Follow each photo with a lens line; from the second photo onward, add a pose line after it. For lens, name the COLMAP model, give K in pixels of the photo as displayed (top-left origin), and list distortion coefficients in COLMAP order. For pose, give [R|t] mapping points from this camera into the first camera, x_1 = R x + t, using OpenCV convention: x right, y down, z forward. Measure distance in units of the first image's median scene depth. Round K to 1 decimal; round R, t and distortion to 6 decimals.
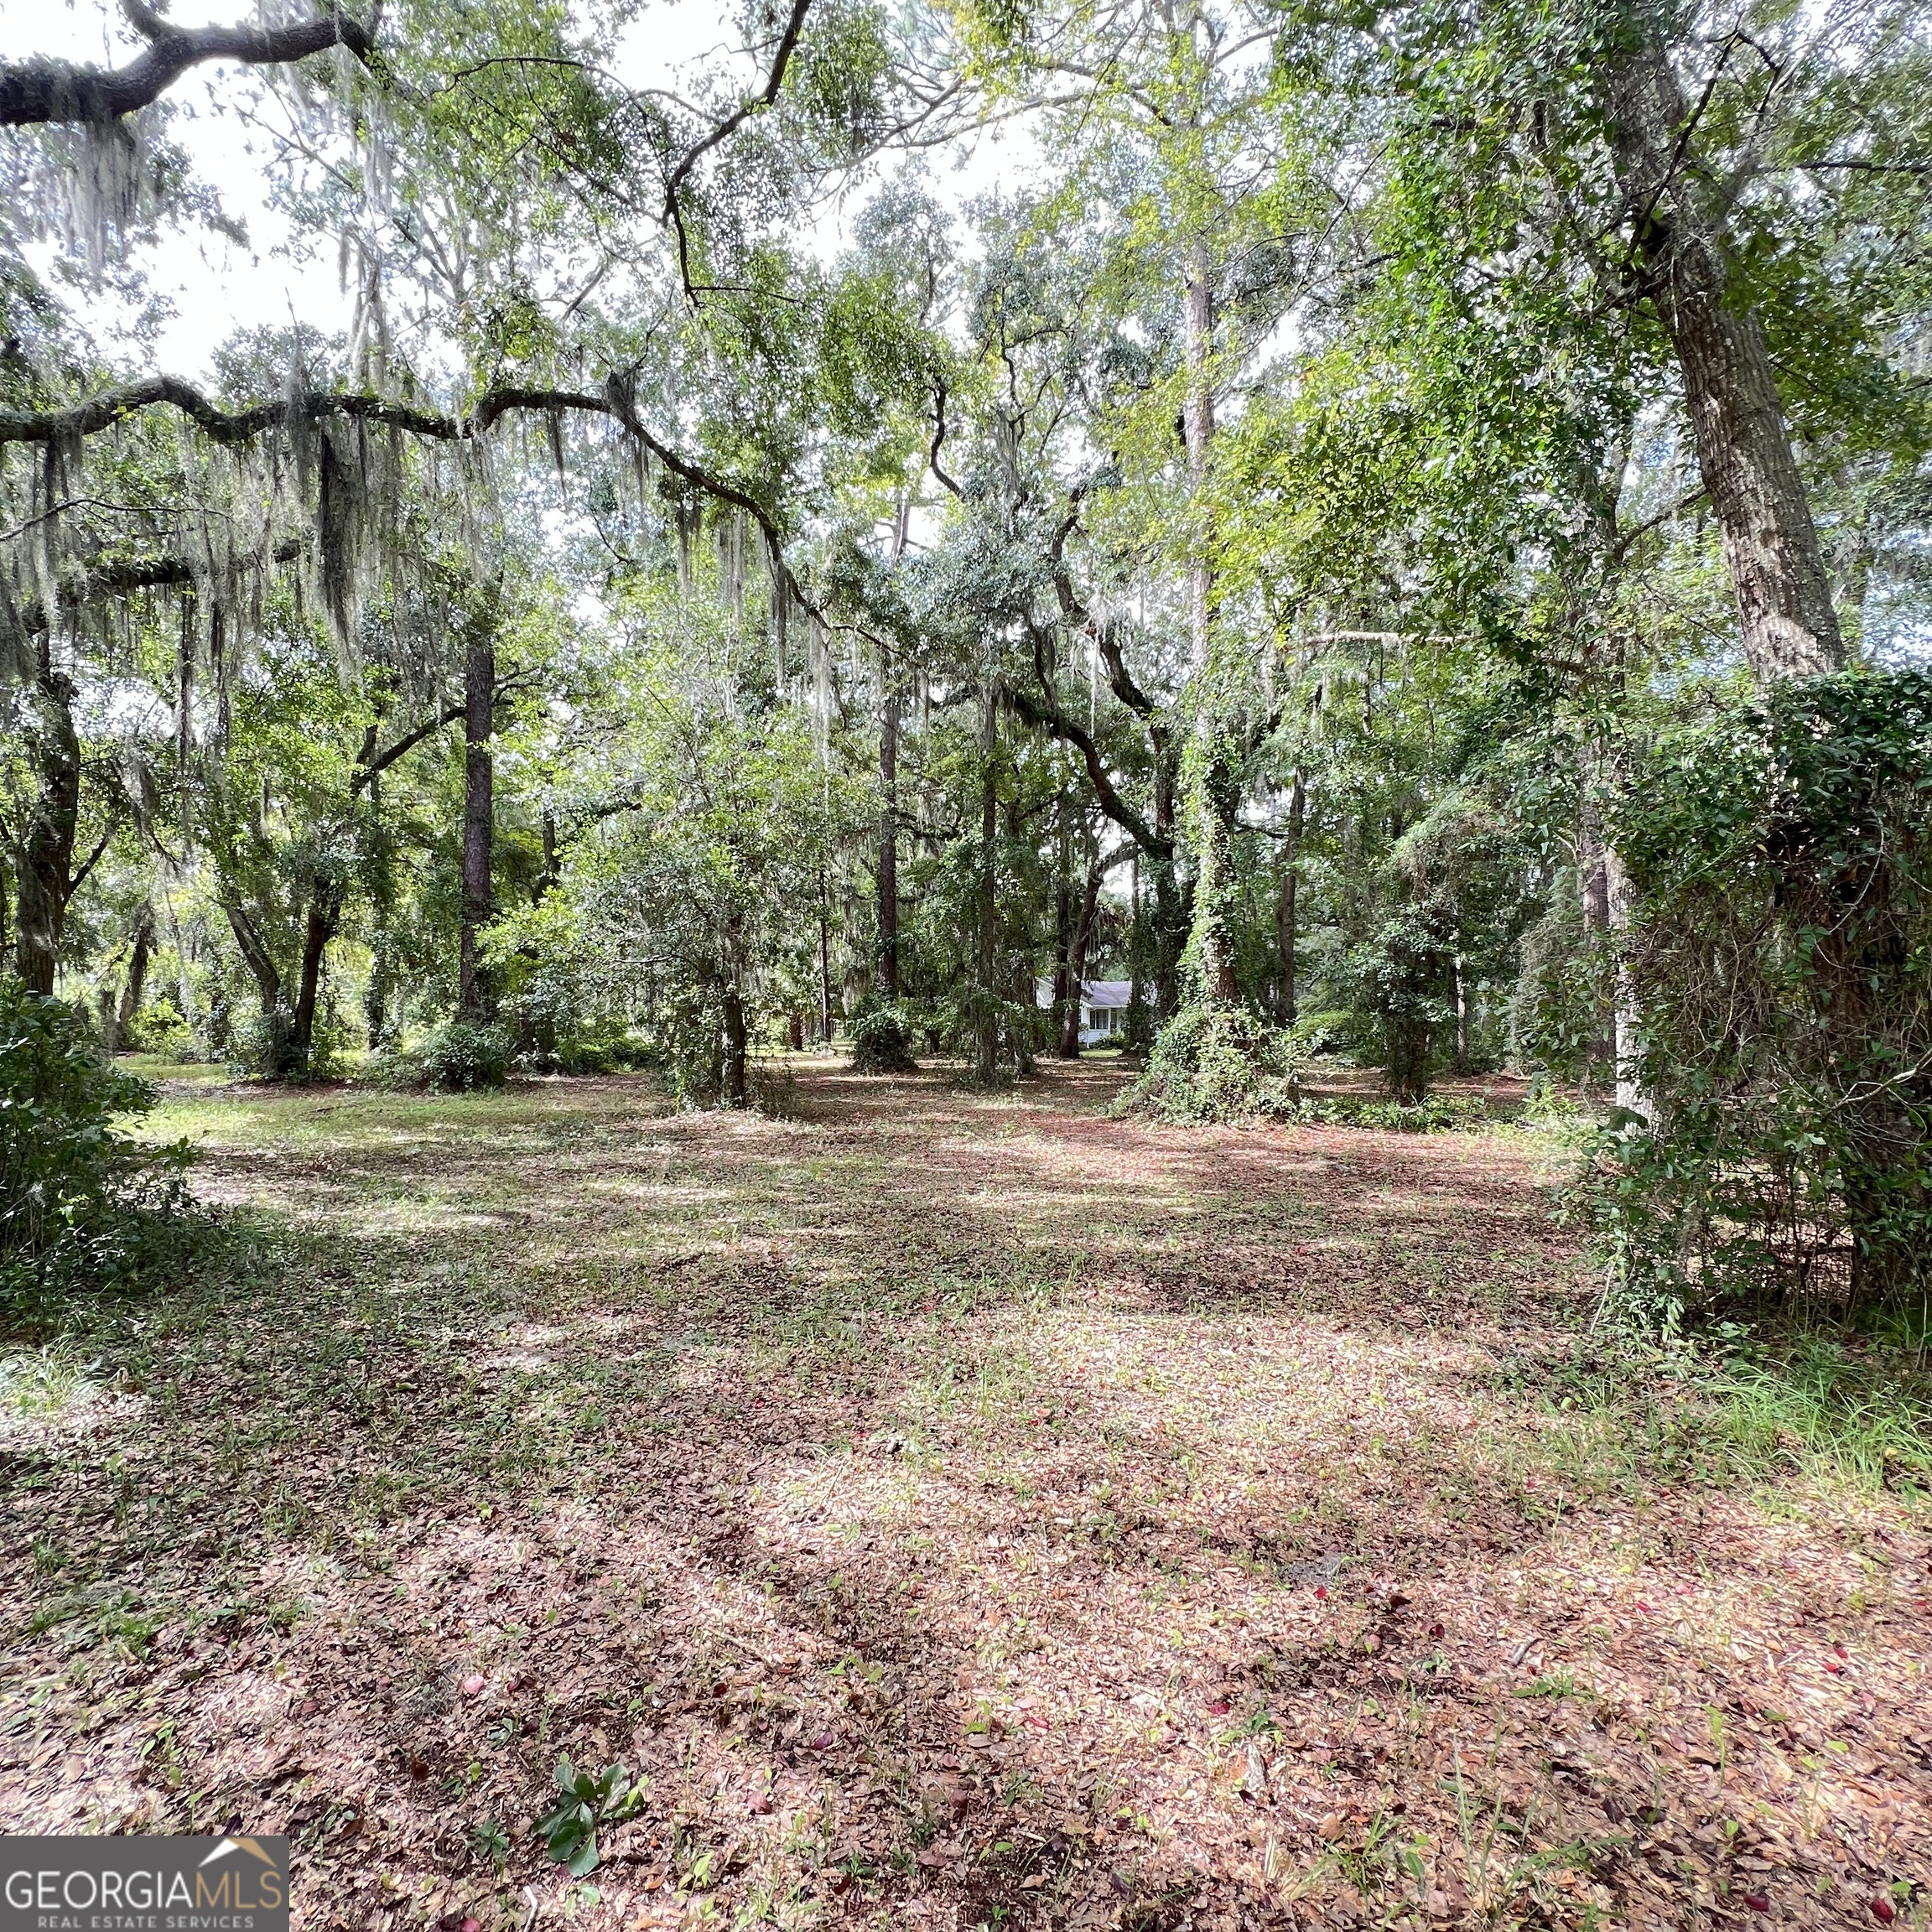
lens RADIAL K [[1013.4, 0, 966.0], [0, 1013.4, 966.0], [0, 0, 1]] dist [0.000341, -0.007630]
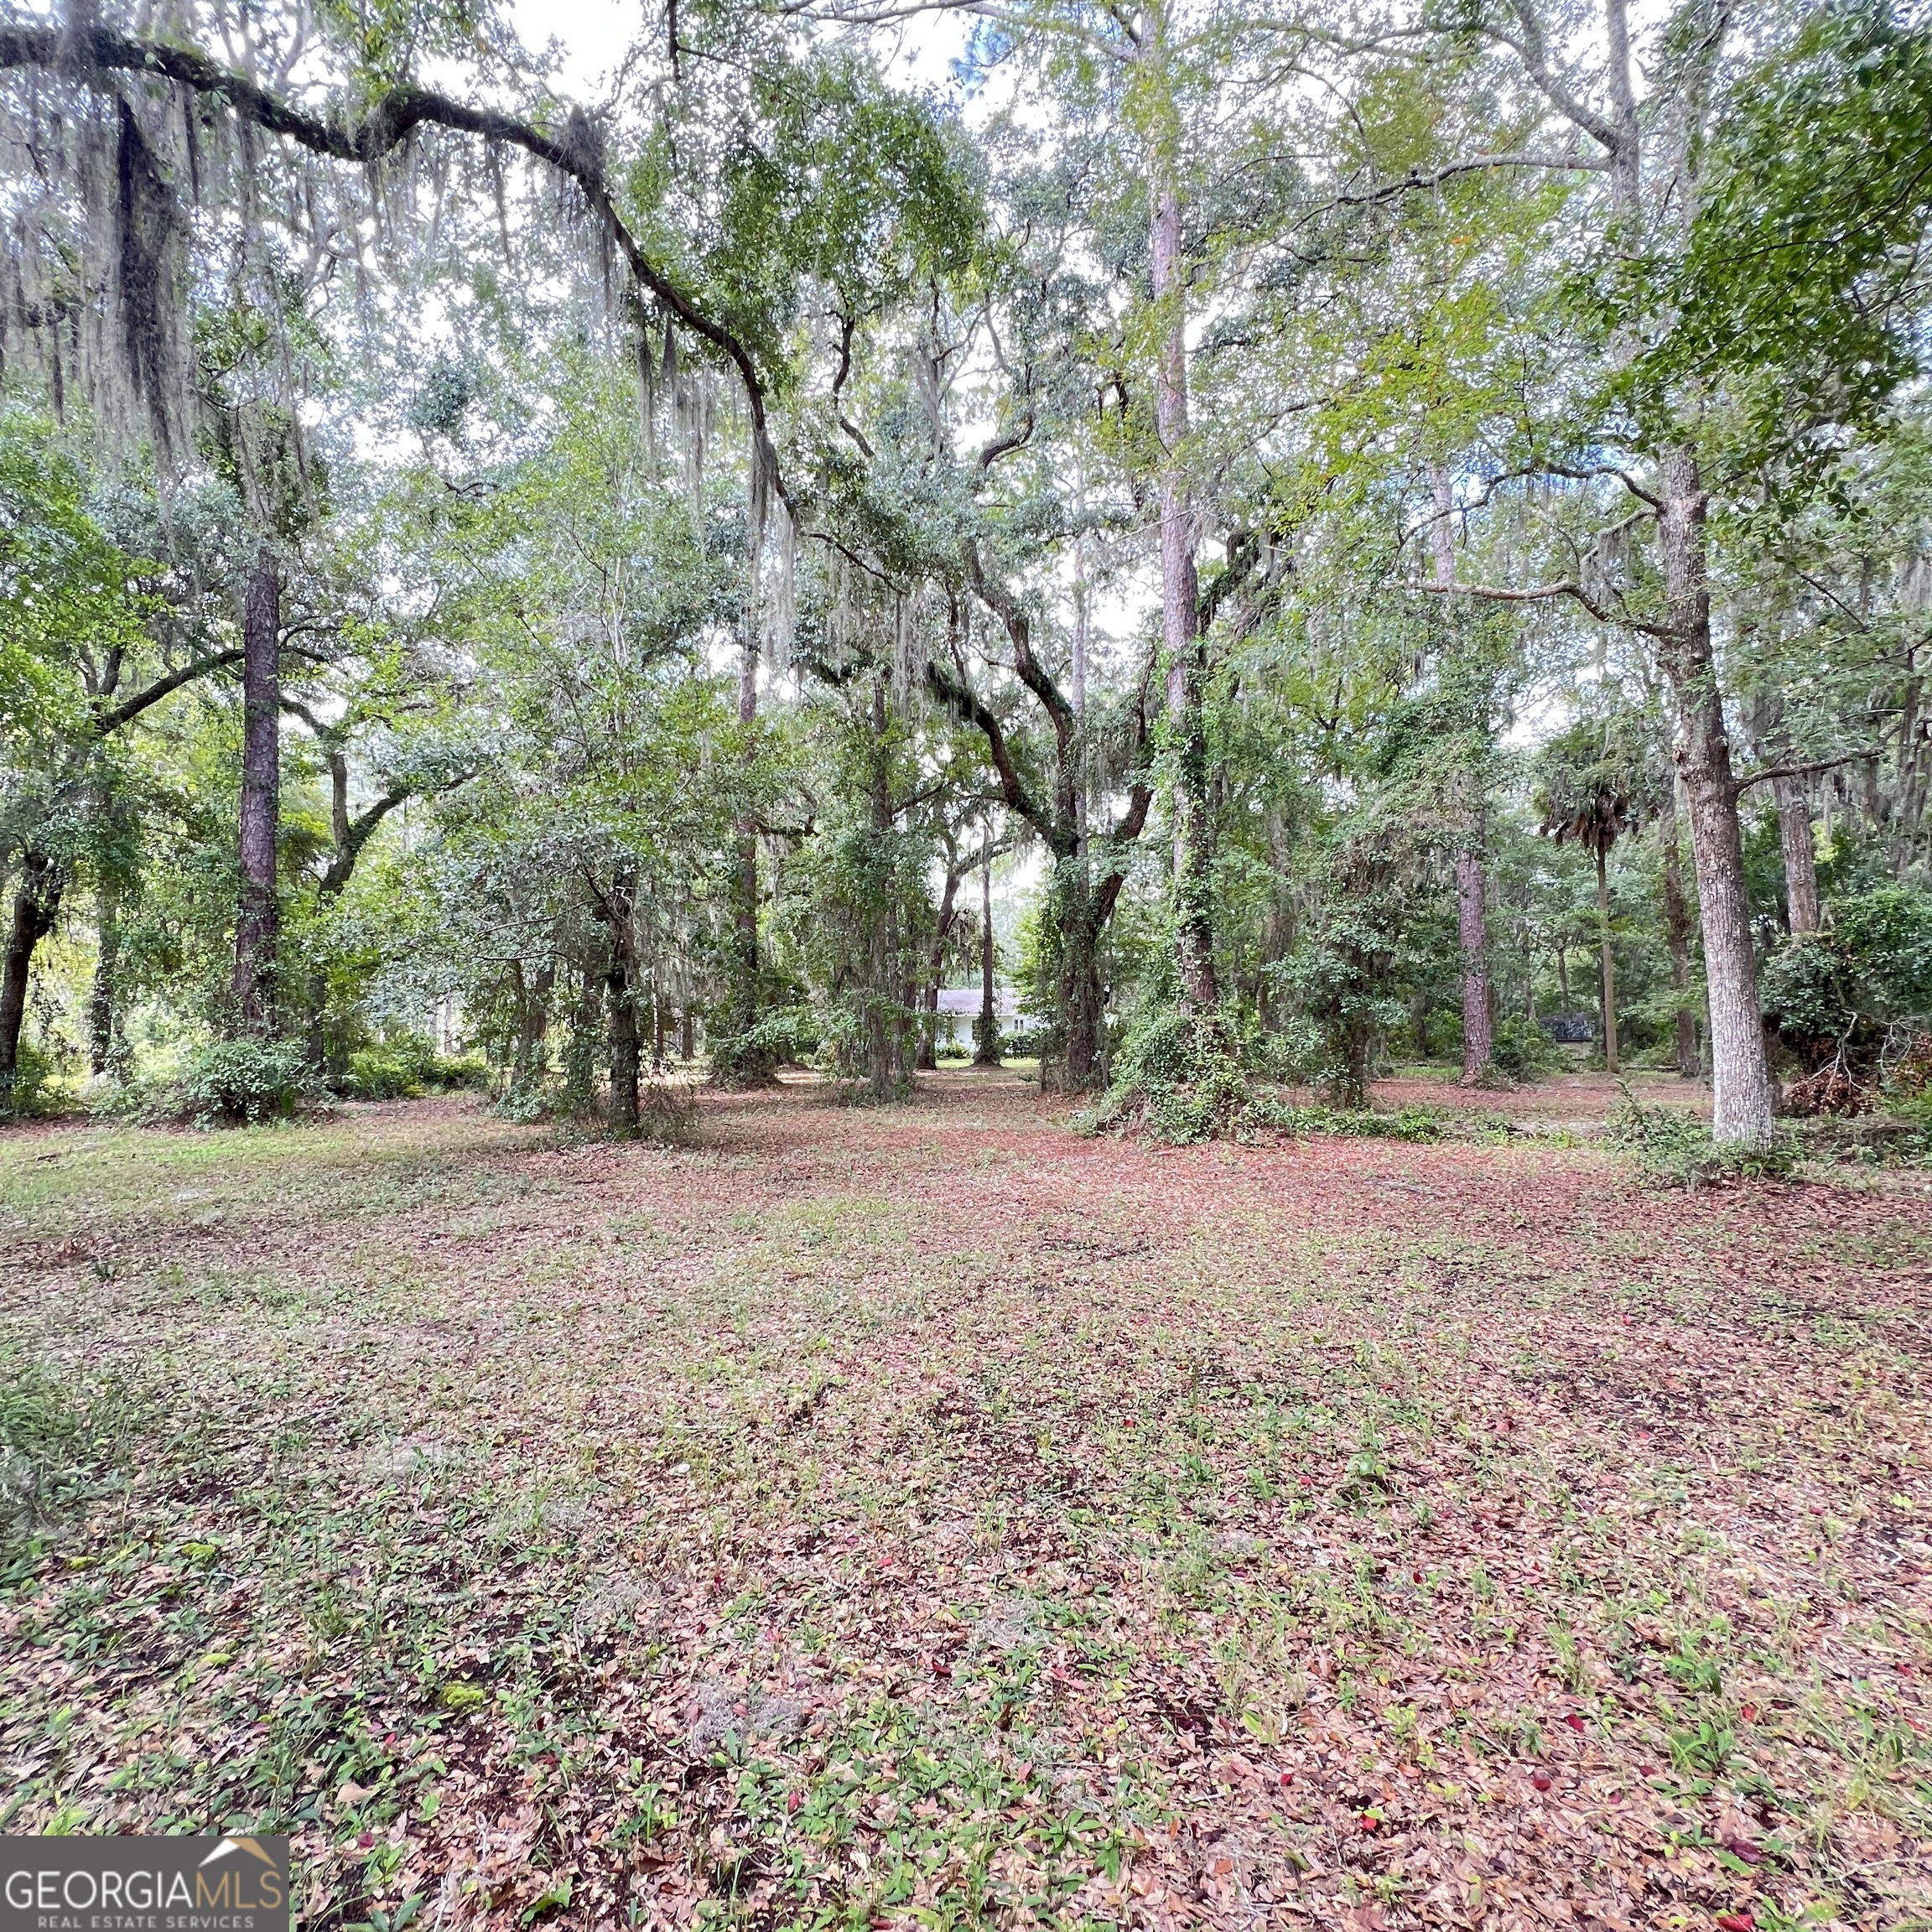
lens RADIAL K [[1013.4, 0, 966.0], [0, 1013.4, 966.0], [0, 0, 1]] dist [0.000341, -0.007630]
pose [[0.981124, 0.000888, 0.193377, -0.081004], [0.001255, 0.999939, -0.010958, 0.007485], [-0.193375, 0.010994, 0.981063, 0.098146]]
